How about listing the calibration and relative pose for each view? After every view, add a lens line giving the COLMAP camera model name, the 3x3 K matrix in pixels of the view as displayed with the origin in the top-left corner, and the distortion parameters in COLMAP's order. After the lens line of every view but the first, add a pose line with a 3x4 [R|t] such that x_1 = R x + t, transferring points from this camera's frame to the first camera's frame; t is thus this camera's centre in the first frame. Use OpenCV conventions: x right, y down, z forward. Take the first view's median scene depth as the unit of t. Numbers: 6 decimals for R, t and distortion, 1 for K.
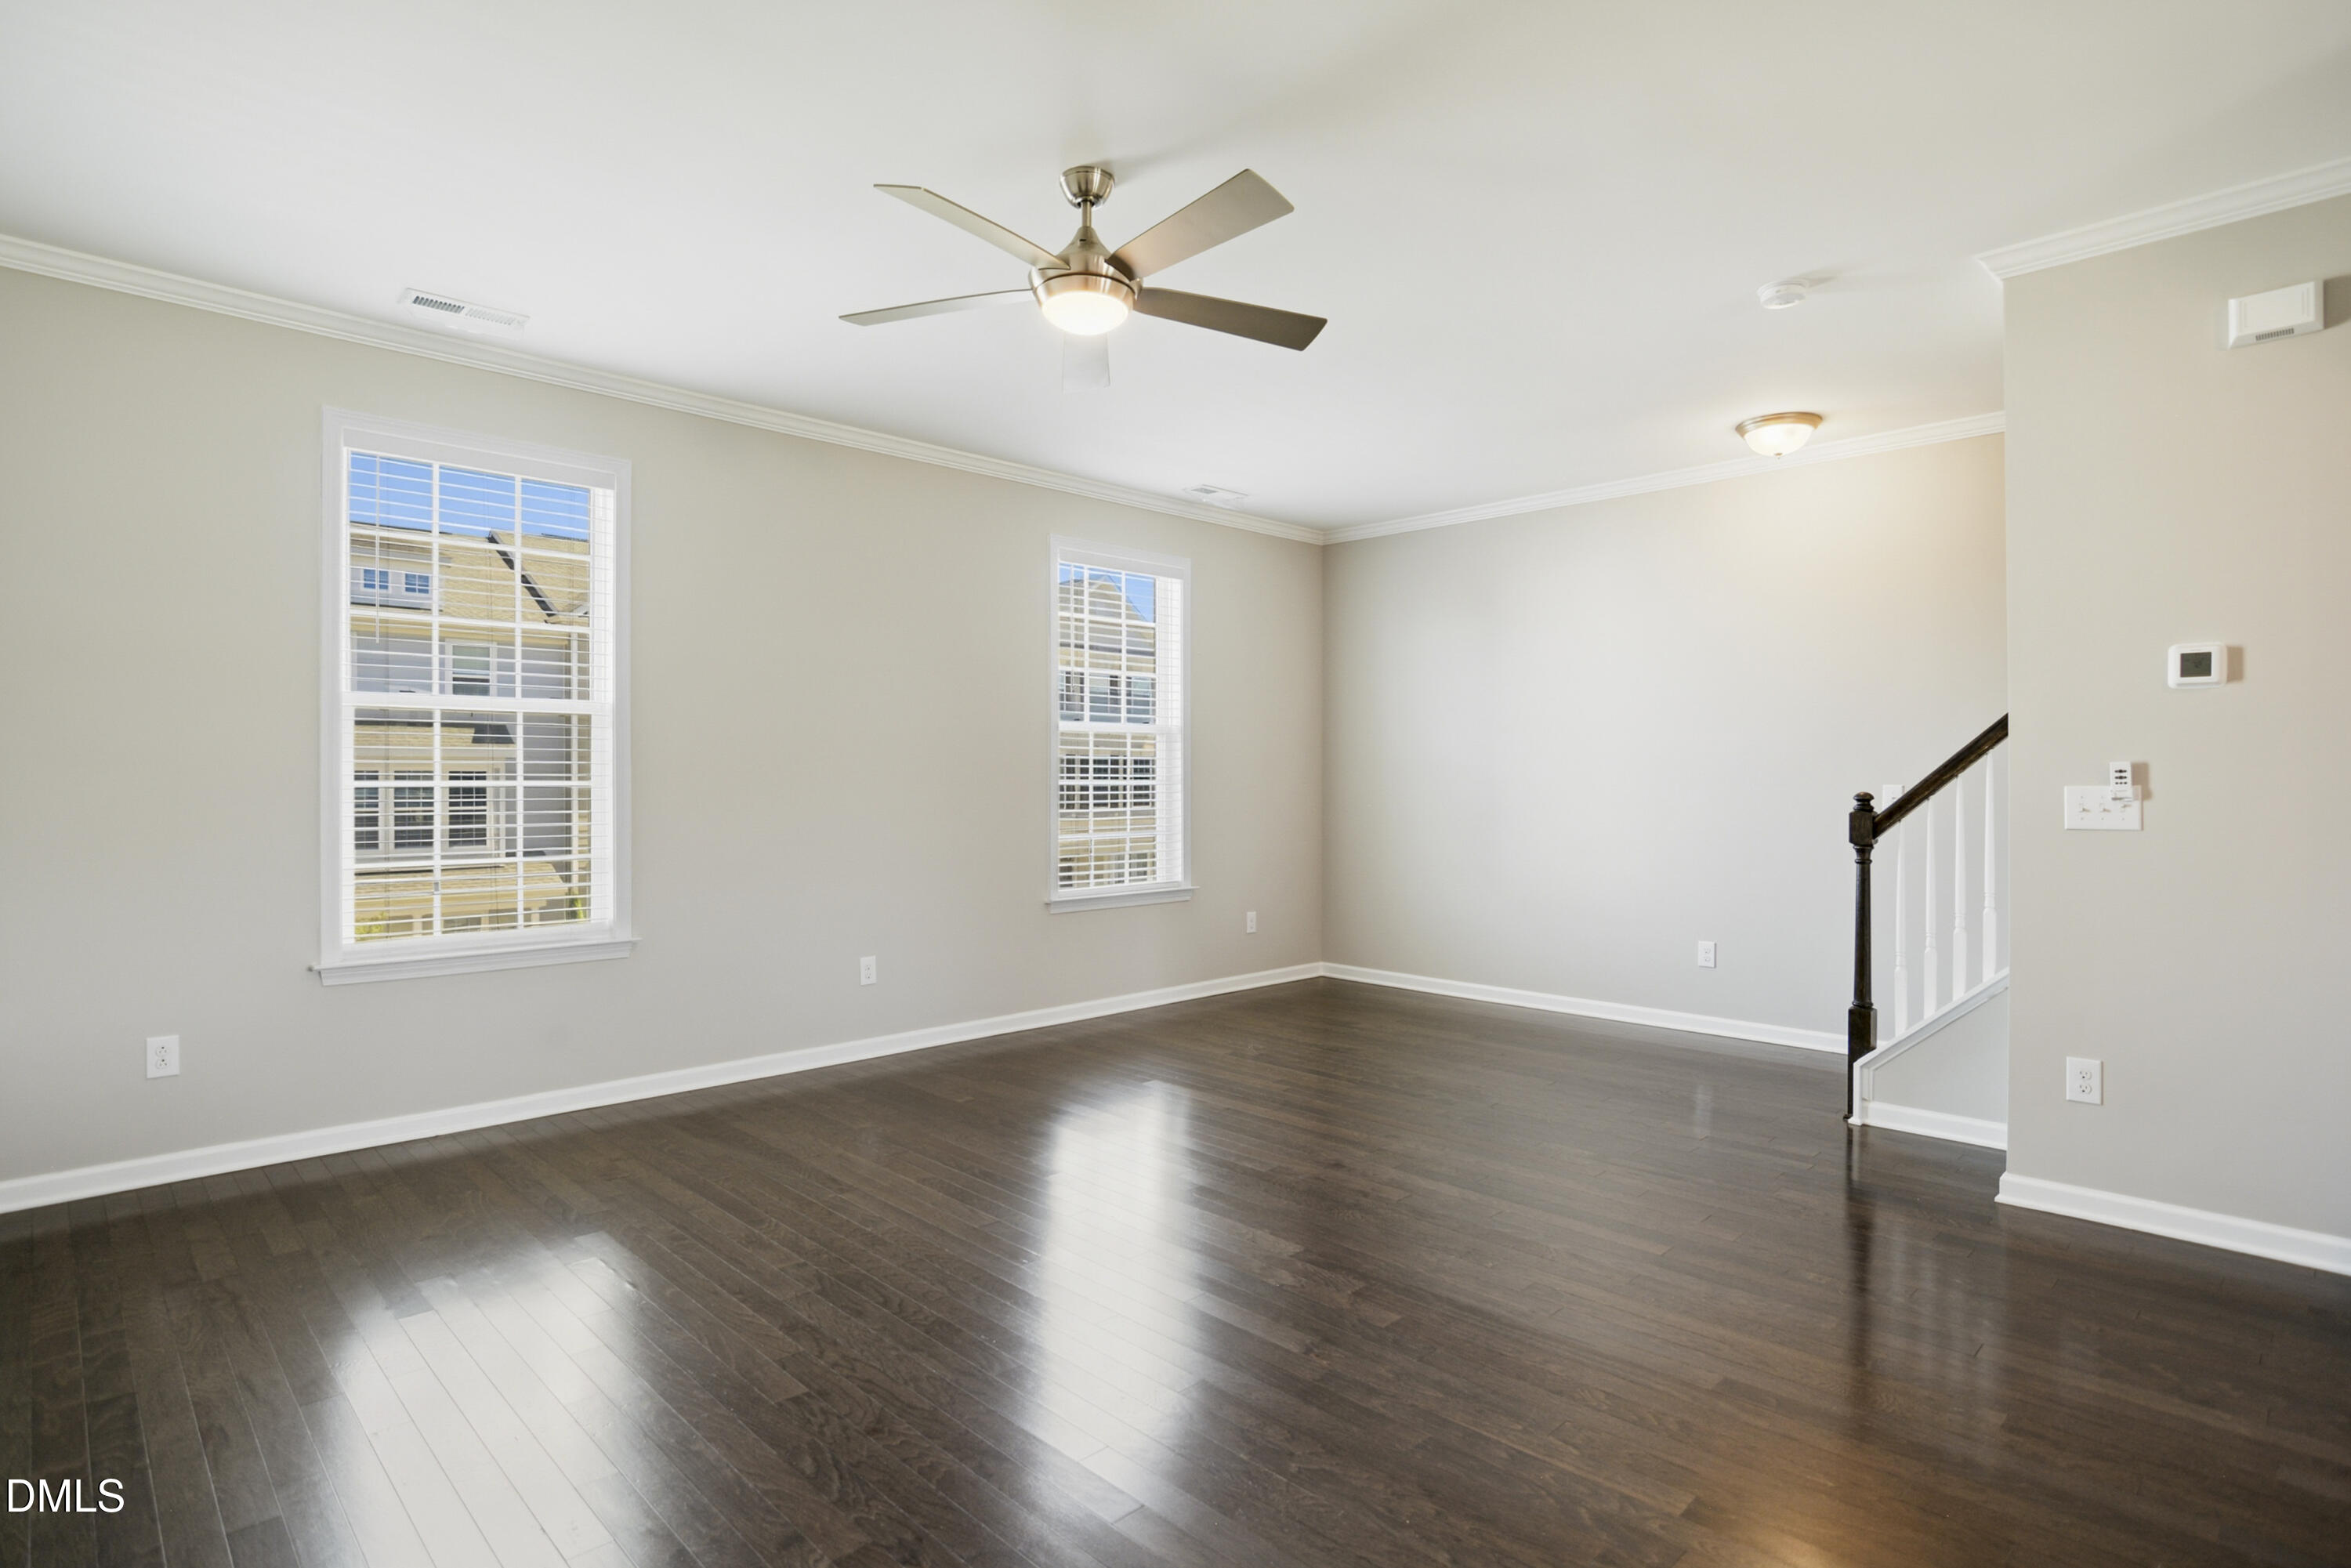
lens RADIAL K [[1162.7, 0, 1140.7], [0, 1162.7, 792.7], [0, 0, 1]] dist [-0.004245, -0.005003]
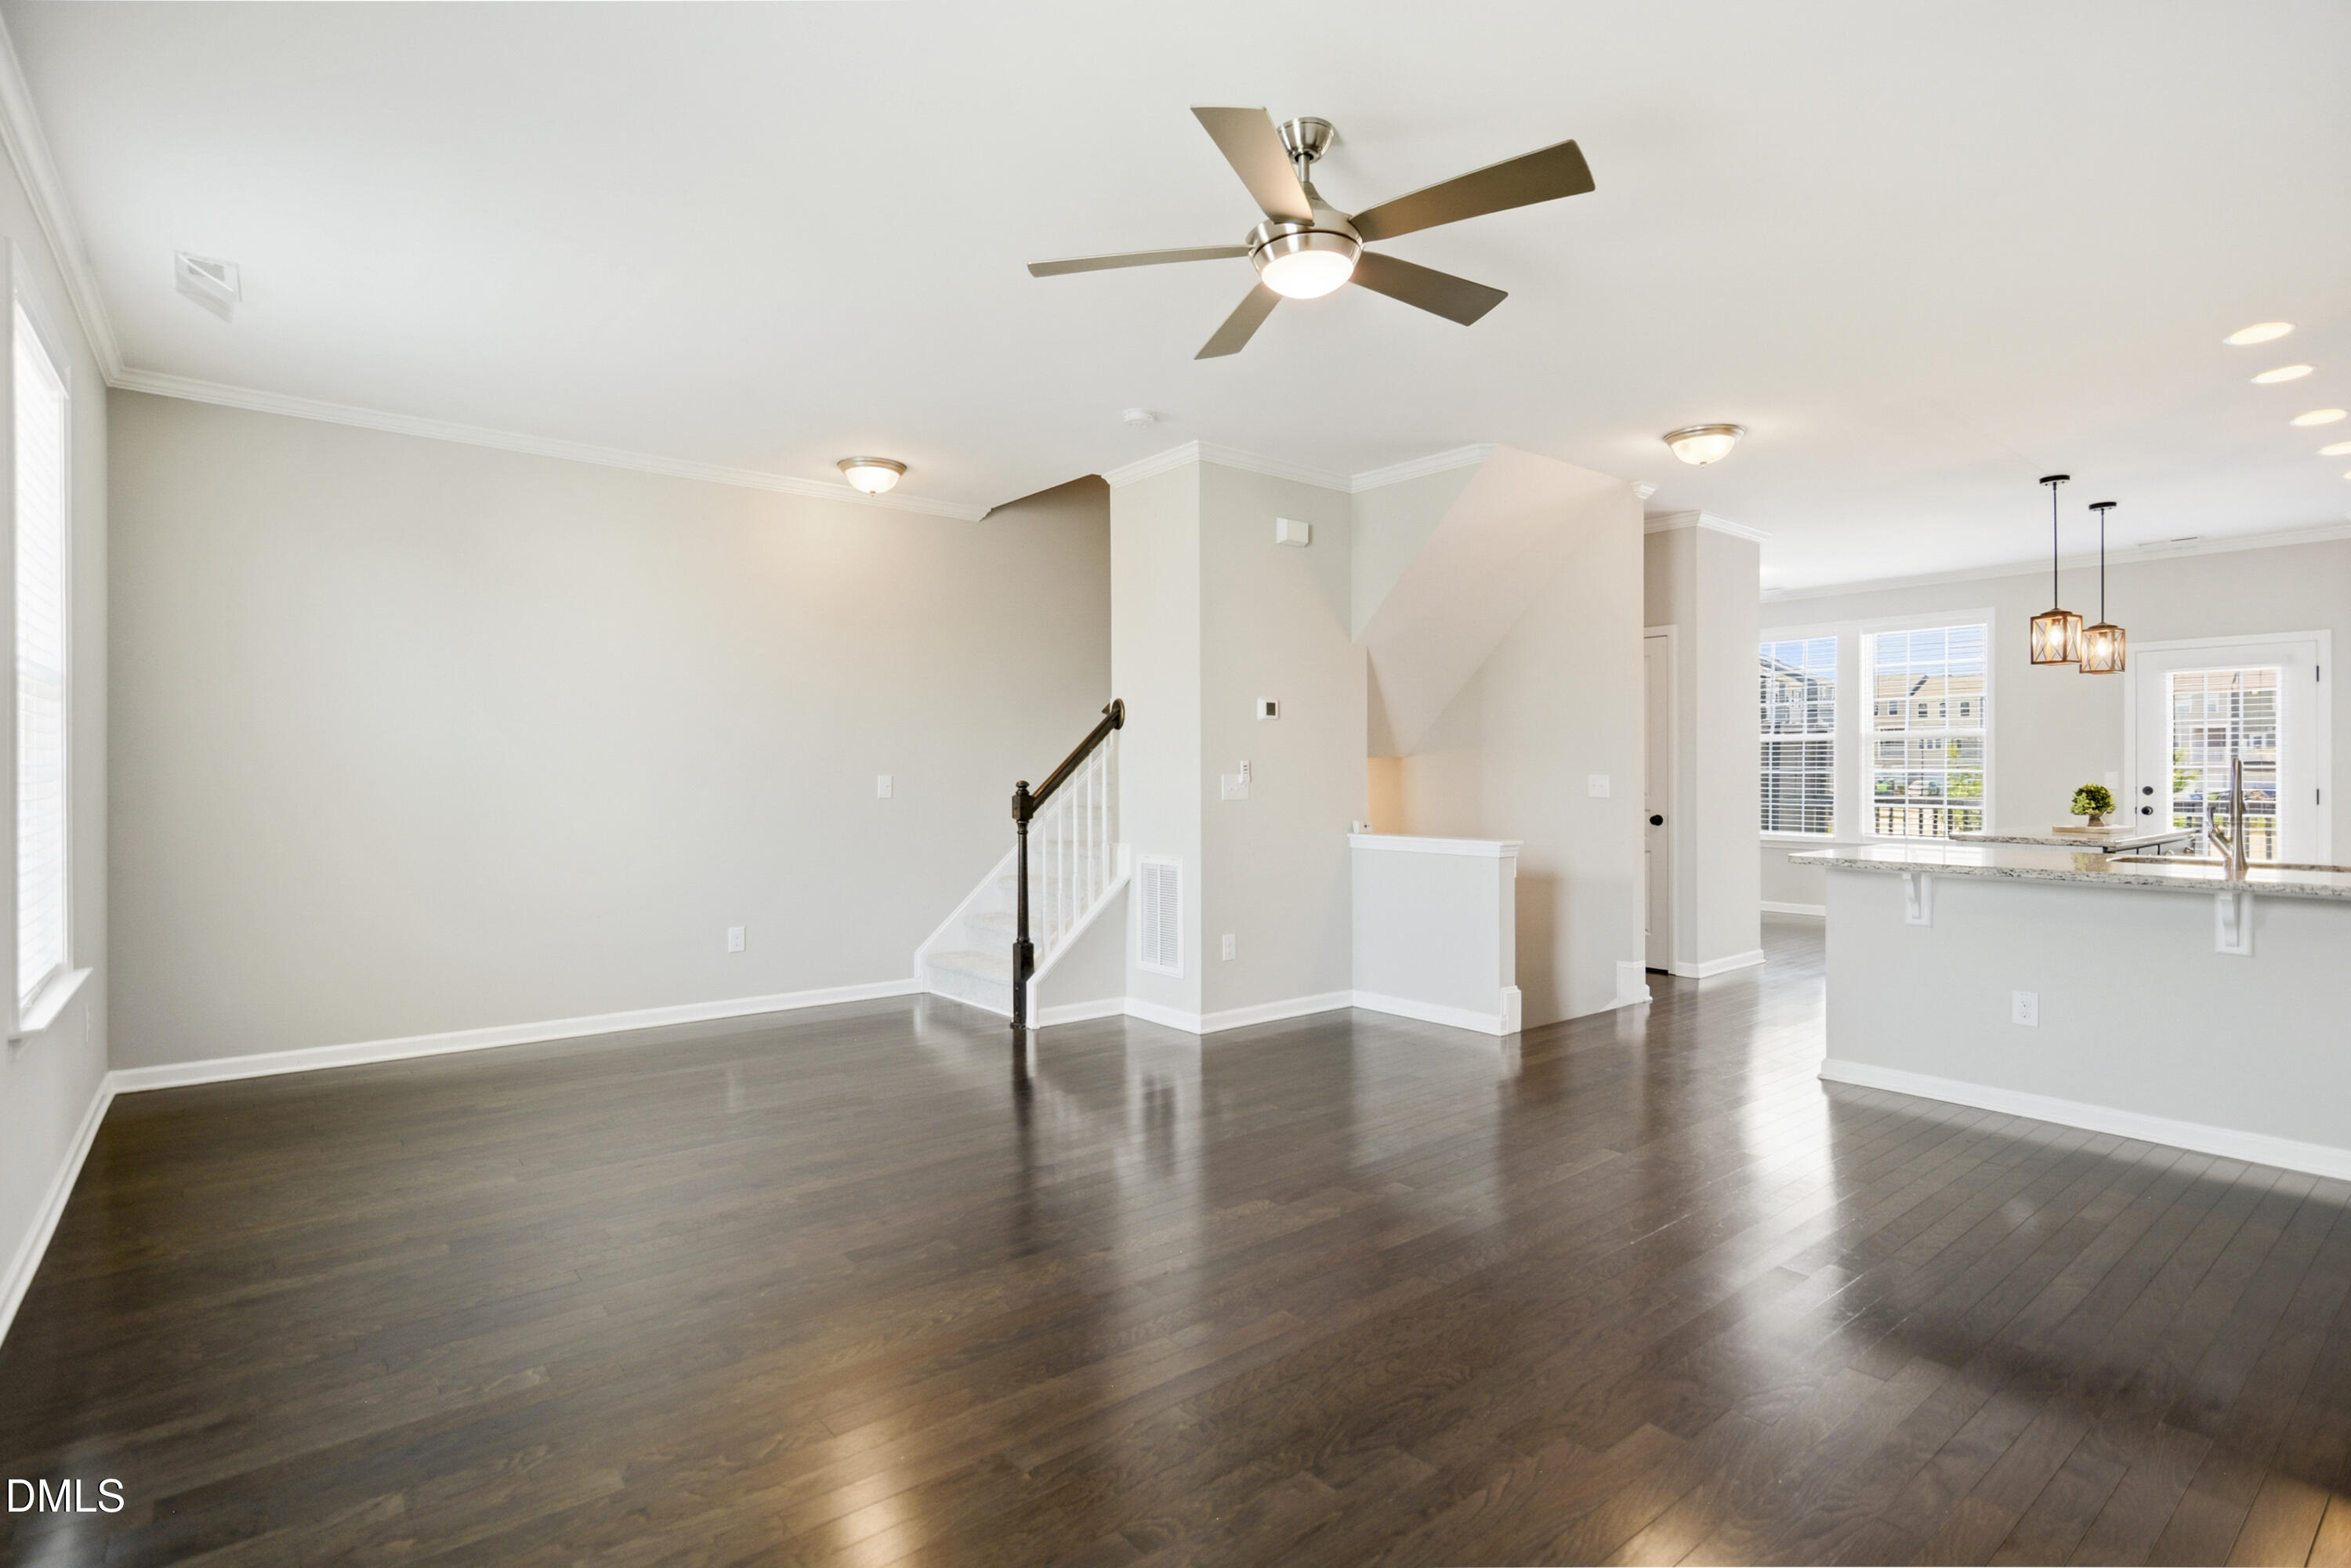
lens RADIAL K [[1162.7, 0, 1170.6], [0, 1162.7, 770.3], [0, 0, 1]] dist [-0.004245, -0.005003]
pose [[0.094210, -0.003252, 0.995547, -0.124633], [0.011347, 0.999933, 0.002193, -0.002333], [-0.995488, 0.011090, 0.094241, 0.126951]]
